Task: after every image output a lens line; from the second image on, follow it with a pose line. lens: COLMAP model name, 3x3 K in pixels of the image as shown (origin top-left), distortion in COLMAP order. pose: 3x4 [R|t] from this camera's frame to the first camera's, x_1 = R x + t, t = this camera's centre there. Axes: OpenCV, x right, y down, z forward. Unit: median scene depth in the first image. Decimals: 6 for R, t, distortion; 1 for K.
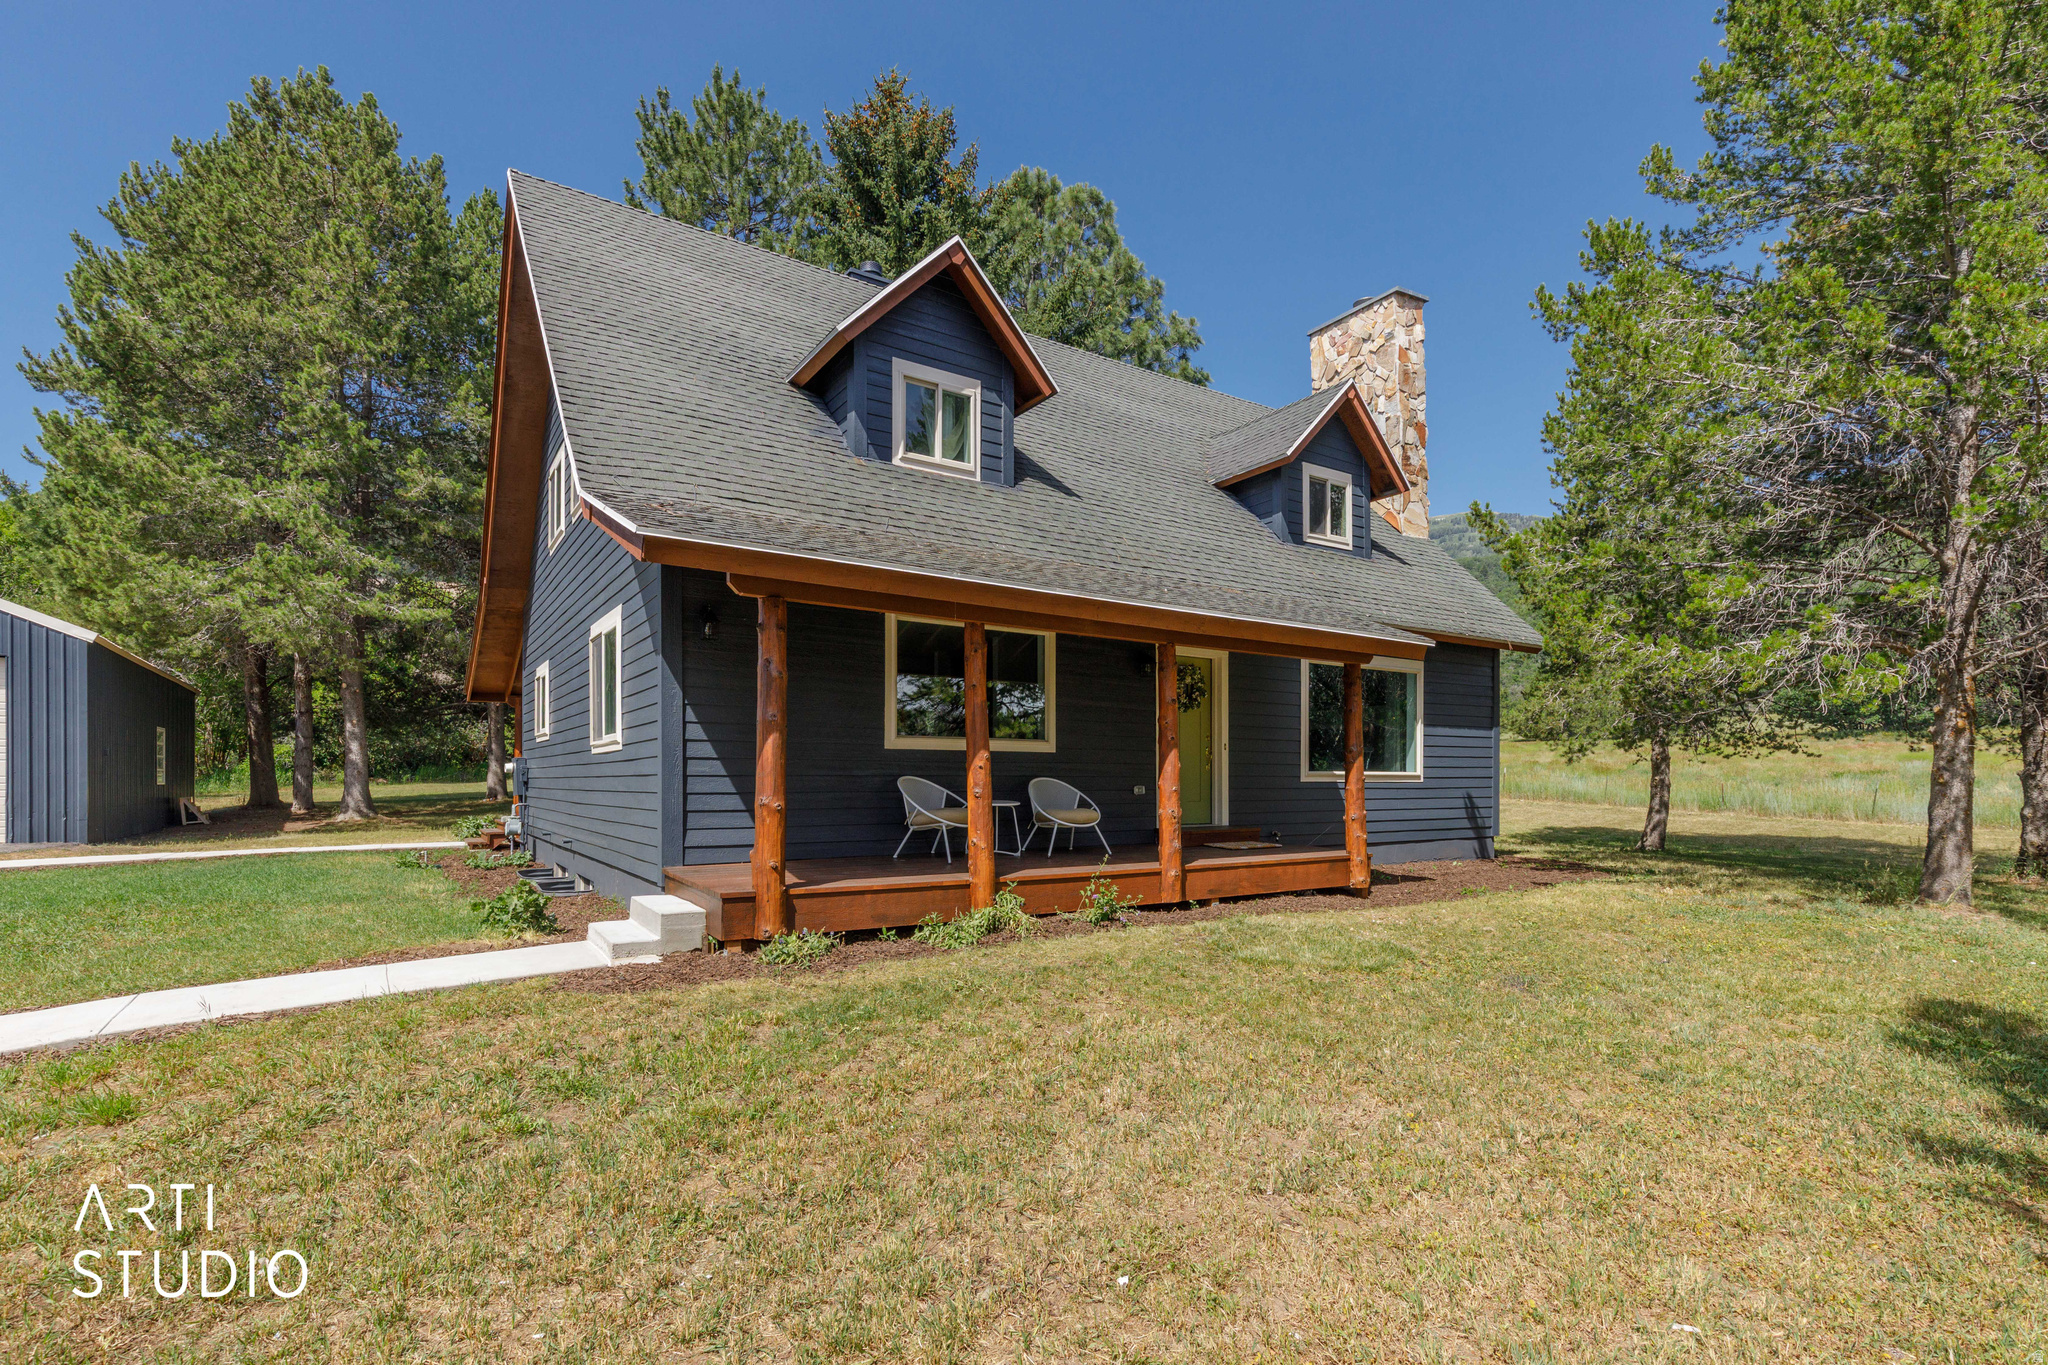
lens RADIAL K [[952.6, 0, 1080.1], [0, 952.6, 777.2], [0, 0, 1]] dist [0.003752, 0.000625]
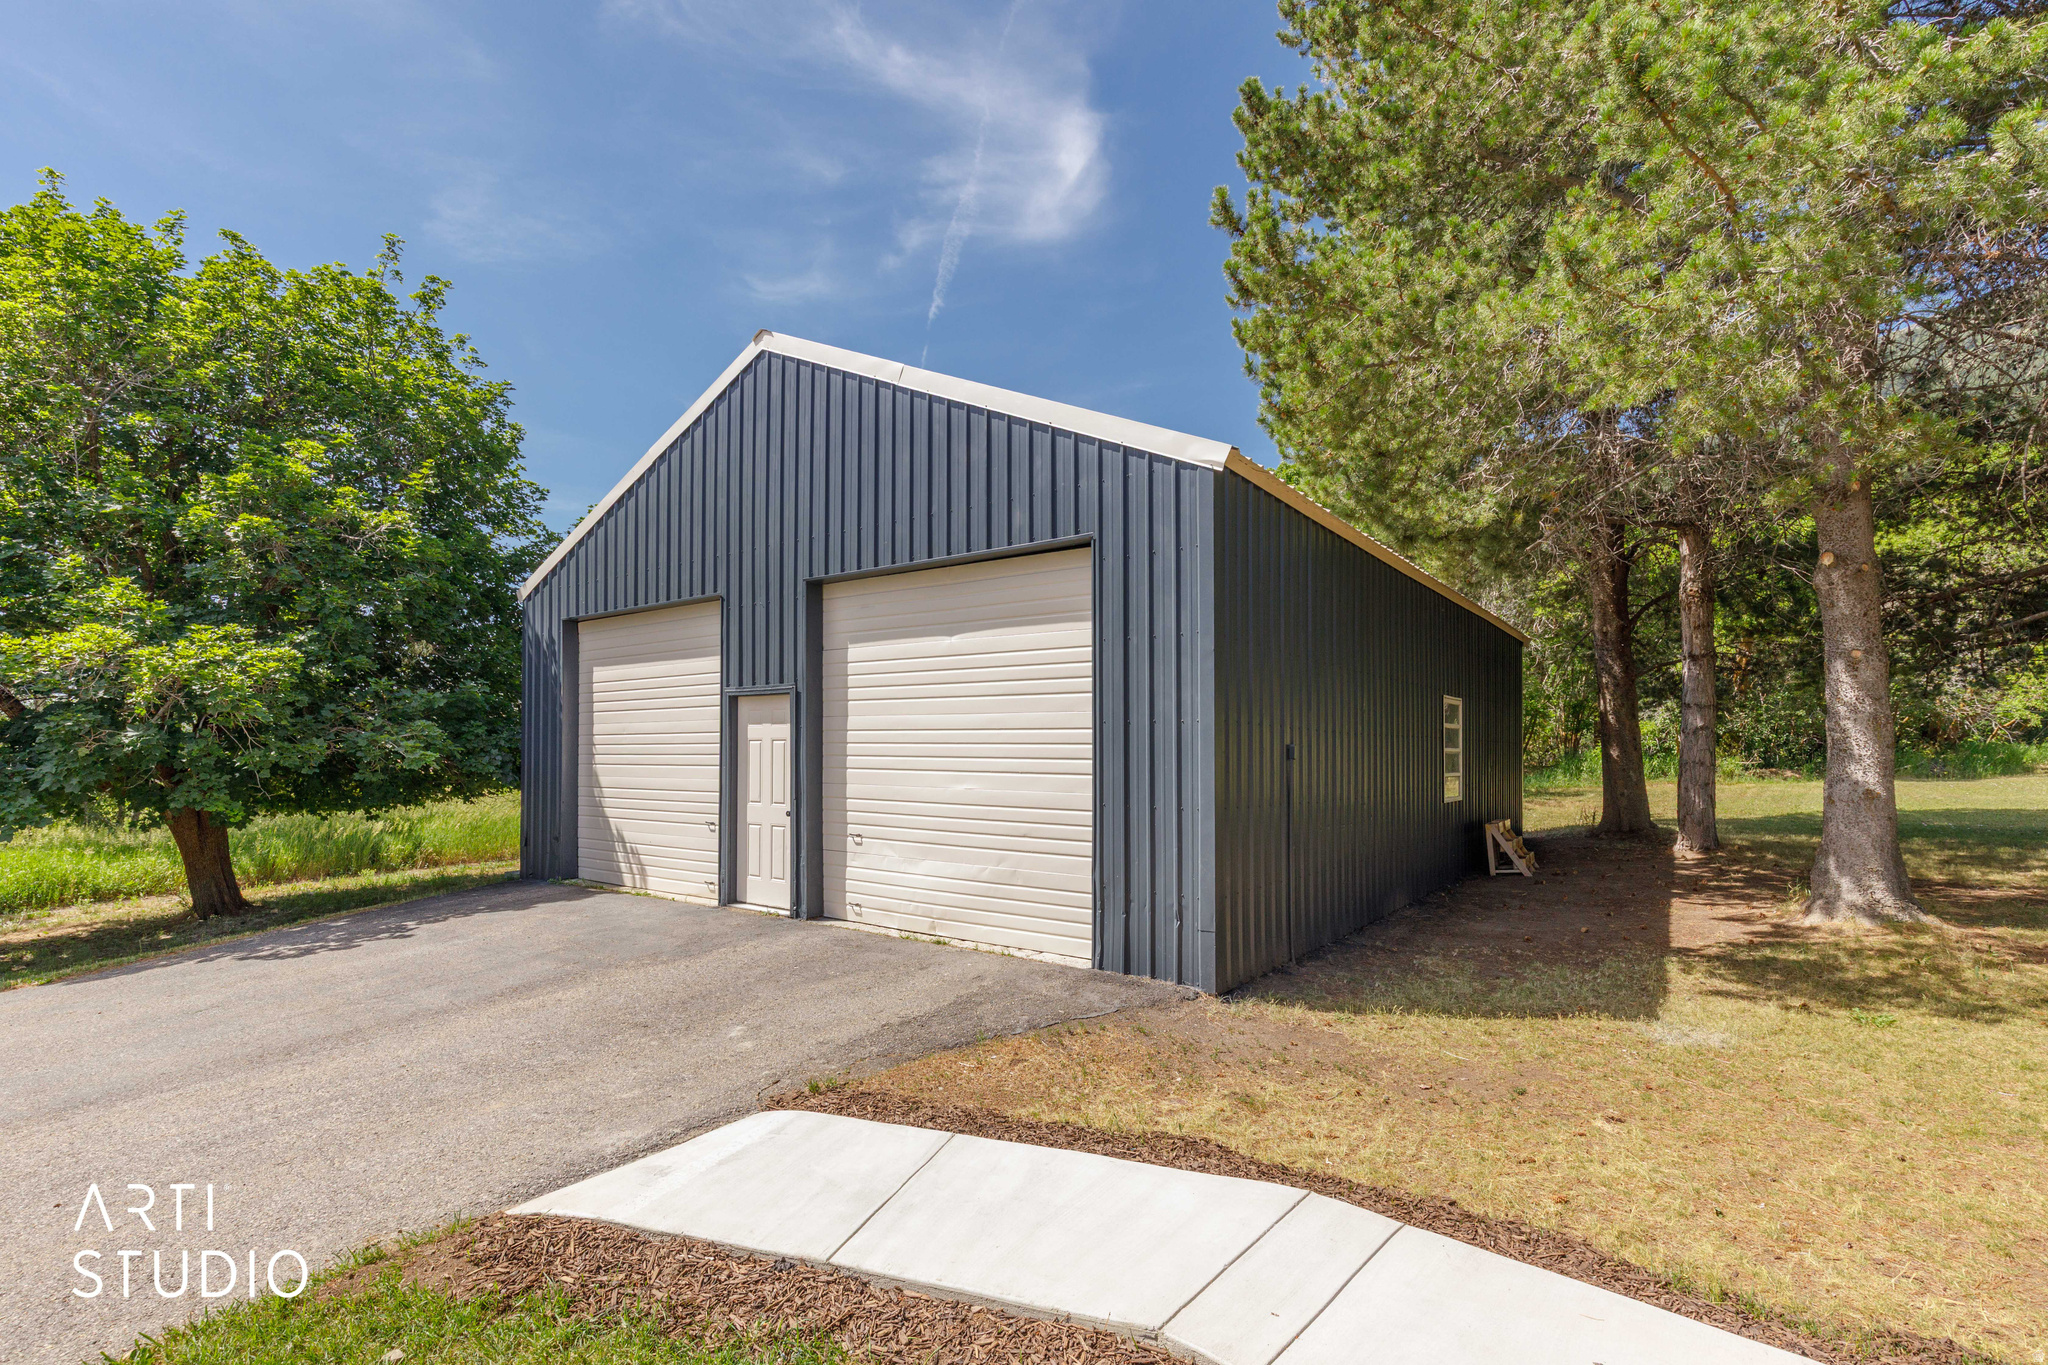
lens RADIAL K [[943.7, 0, 1023.8], [0, 943.7, 748.3], [0, 0, 1]] dist [-0.000019, -0.000083]
pose [[0.293210, -0.000103, -0.956048, -0.690181], [0.000027, 1.000000, -0.000099, -0.029892], [0.956048, 0.000003, 0.293210, 0.807519]]
